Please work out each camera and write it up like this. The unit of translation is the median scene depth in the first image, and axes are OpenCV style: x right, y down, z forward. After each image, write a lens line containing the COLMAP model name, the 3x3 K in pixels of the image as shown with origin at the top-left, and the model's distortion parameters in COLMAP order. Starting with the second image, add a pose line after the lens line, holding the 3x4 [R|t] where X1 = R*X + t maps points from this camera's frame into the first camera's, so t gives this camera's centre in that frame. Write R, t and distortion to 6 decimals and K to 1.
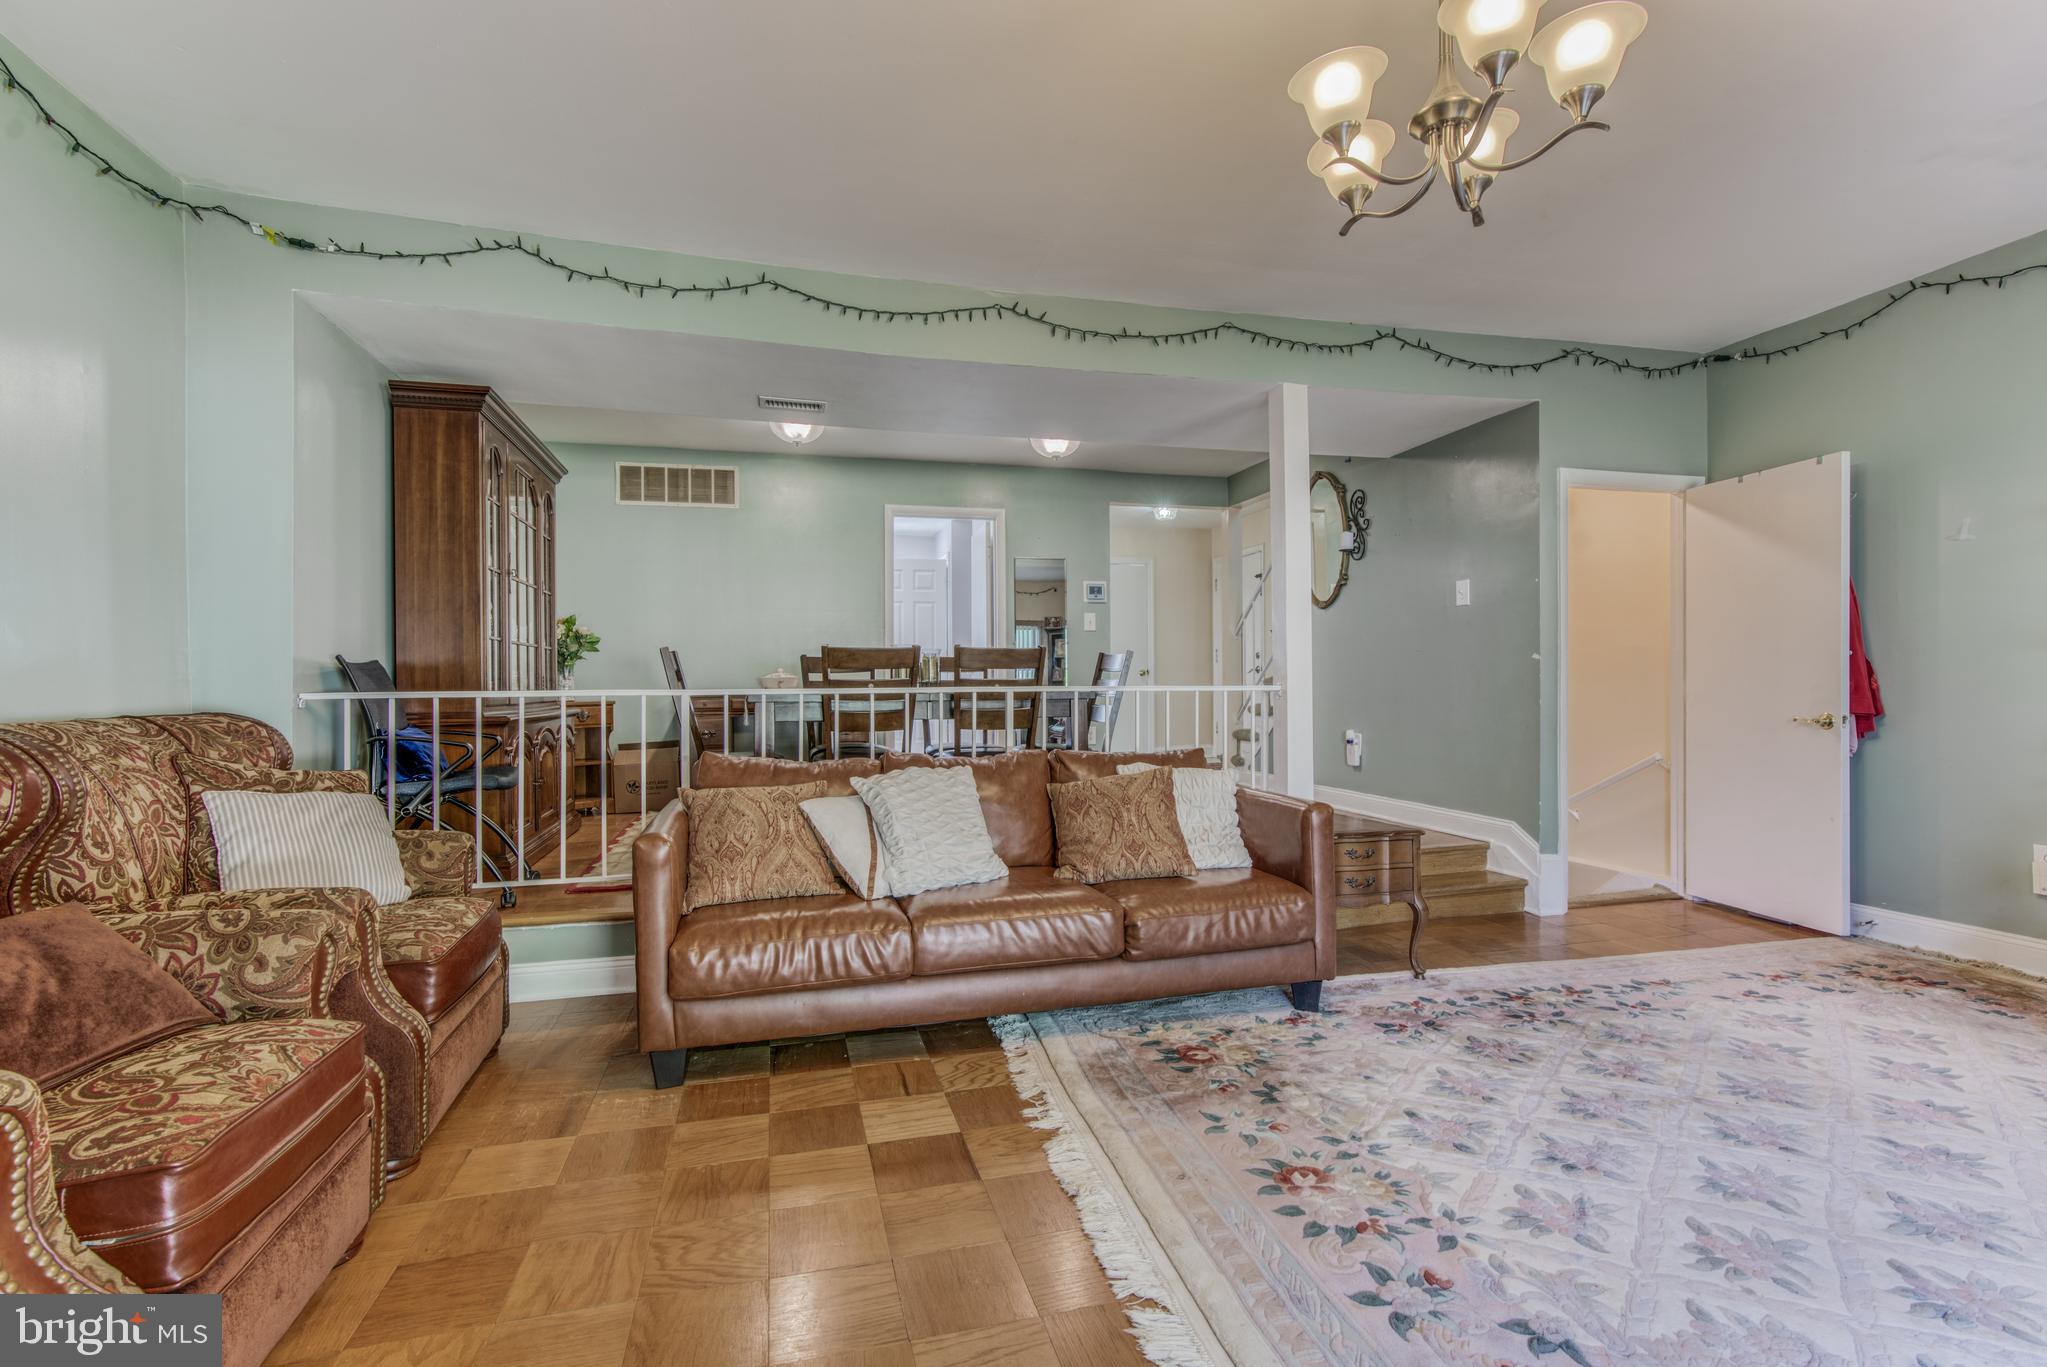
lens RADIAL K [[931.6, 0, 996.8], [0, 931.6, 681.4], [0, 0, 1]] dist [-0.015211, 0.013674]
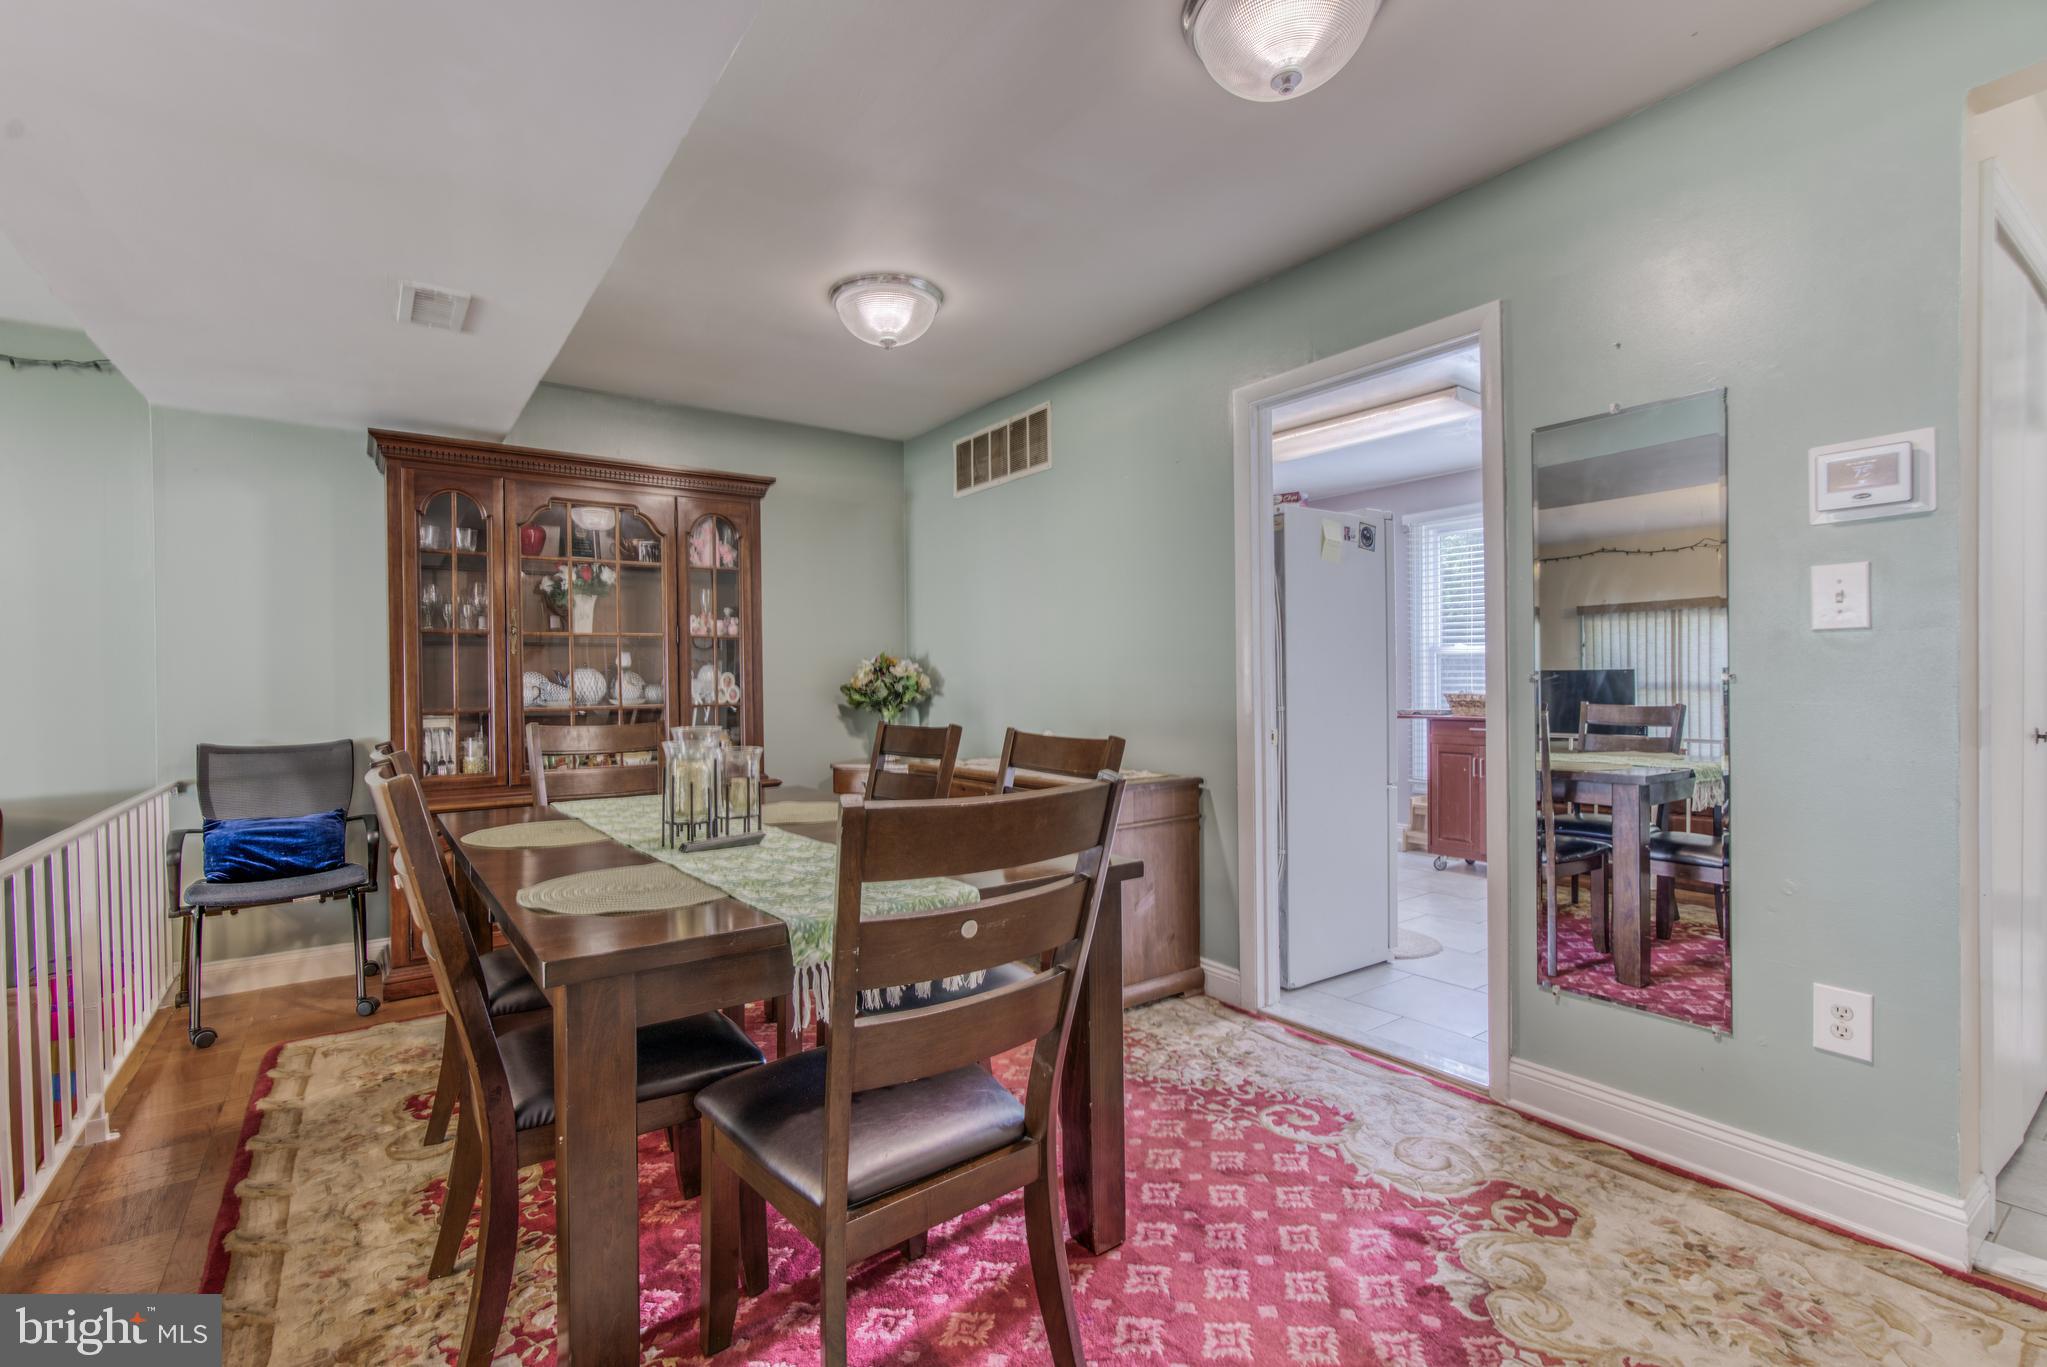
lens RADIAL K [[914.9, 0, 1013.3], [0, 914.9, 685.0], [0, 0, 1]] dist [-0.013099, 0.019059]
pose [[0.356540, 0.011451, -0.934210, 0.604592], [0.010000, 0.999821, 0.016072, -0.109868], [0.934227, -0.015072, 0.356361, 1.614747]]
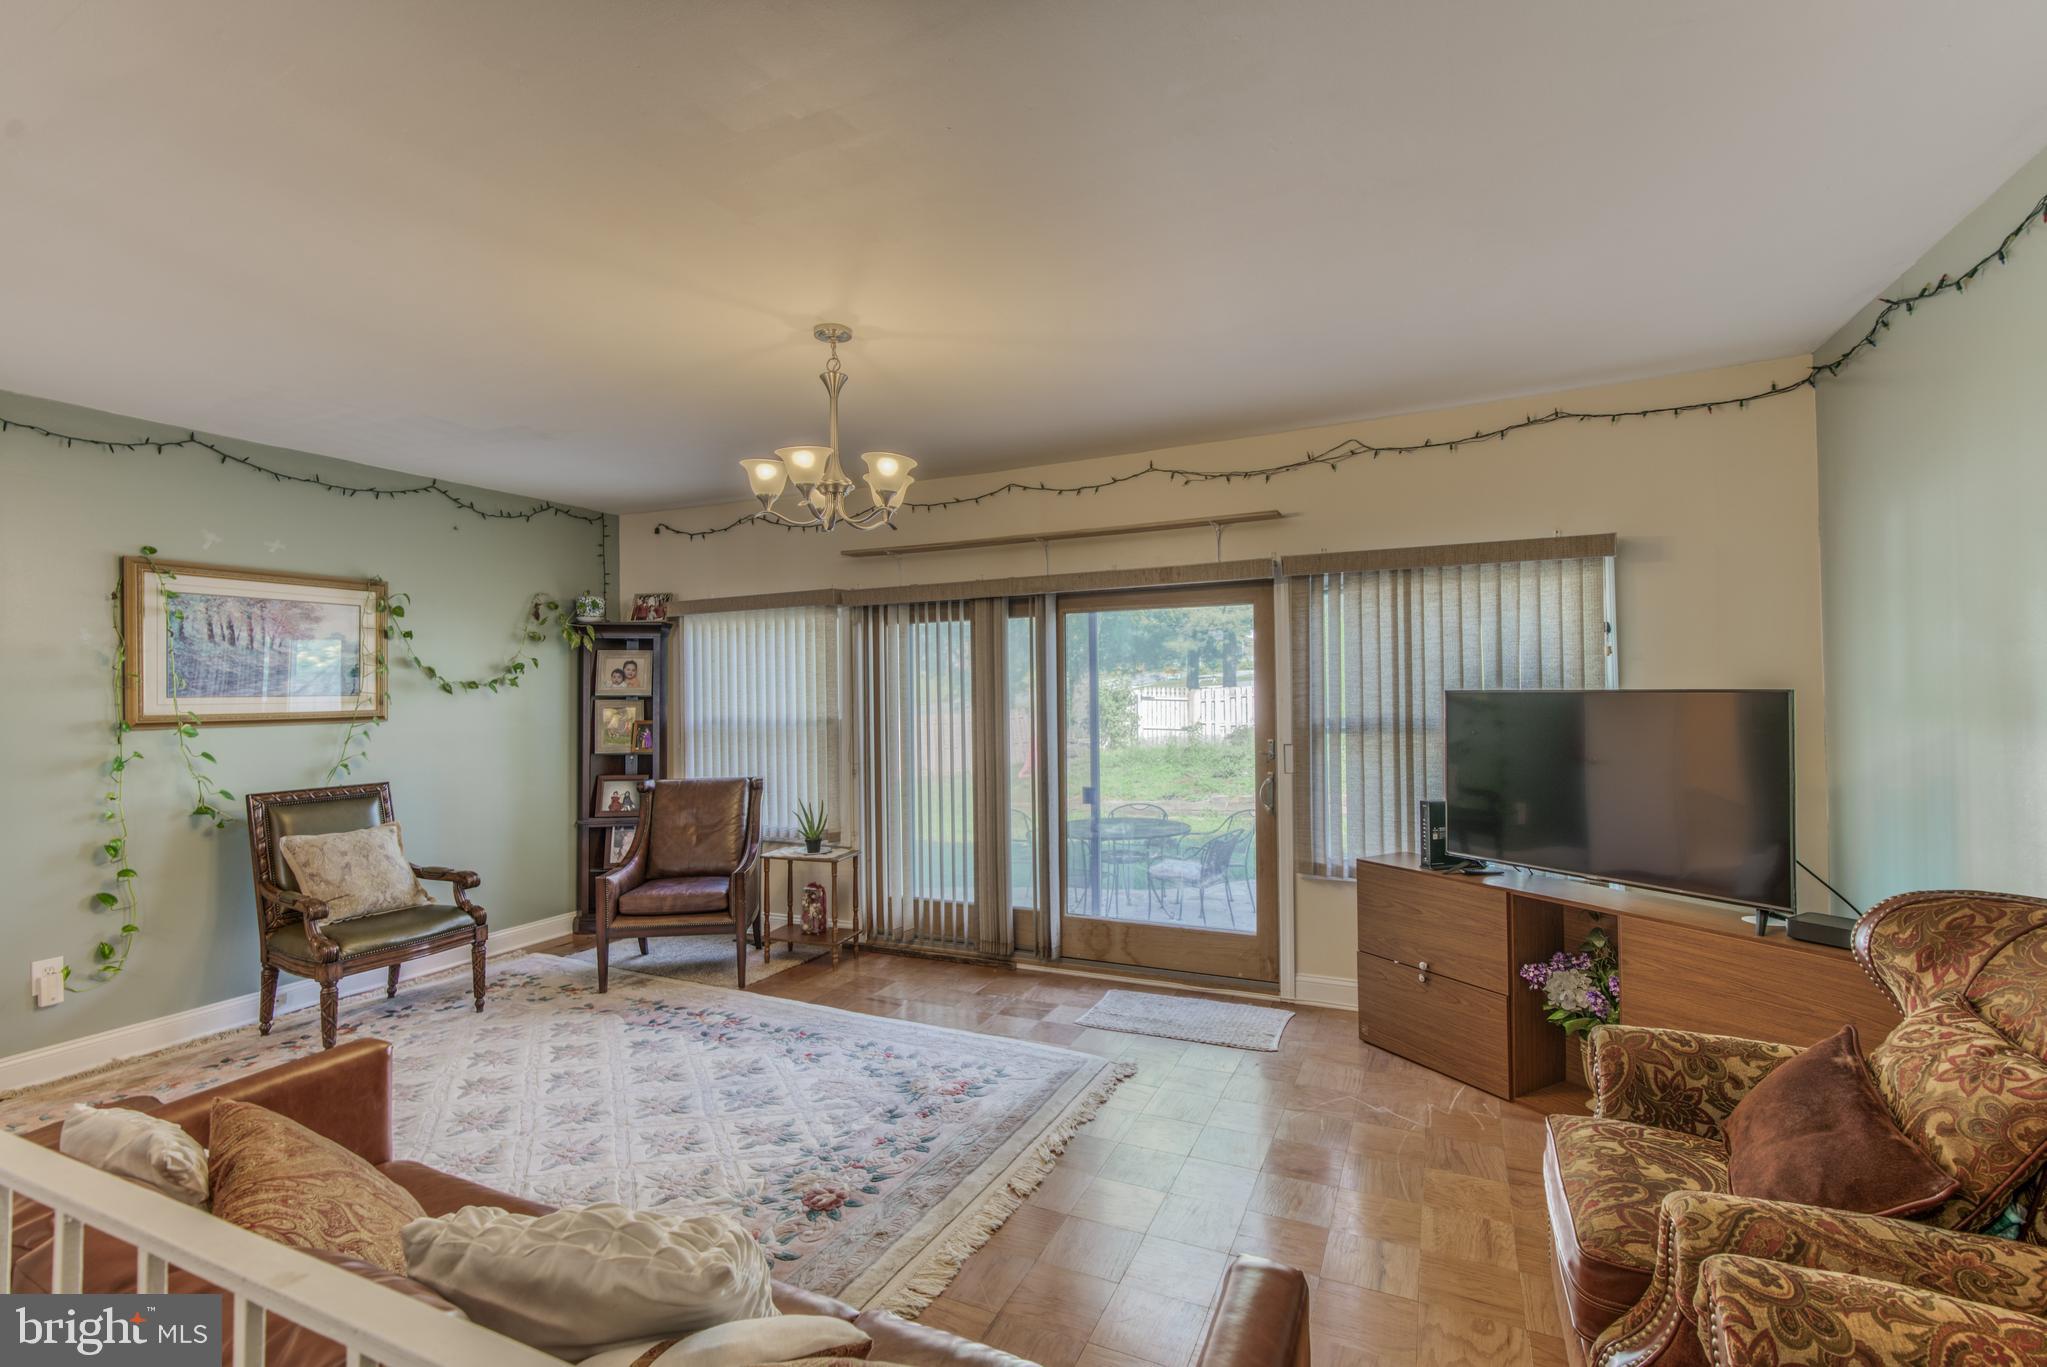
lens RADIAL K [[914.9, 0, 1013.3], [0, 914.9, 685.0], [0, 0, 1]] dist [-0.013099, 0.019059]
pose [[-0.772537, 0.025772, 0.634446, -0.507055], [0.019730, 0.999668, -0.016583, -0.120883], [-0.634663, -0.000293, -0.772789, 1.278560]]
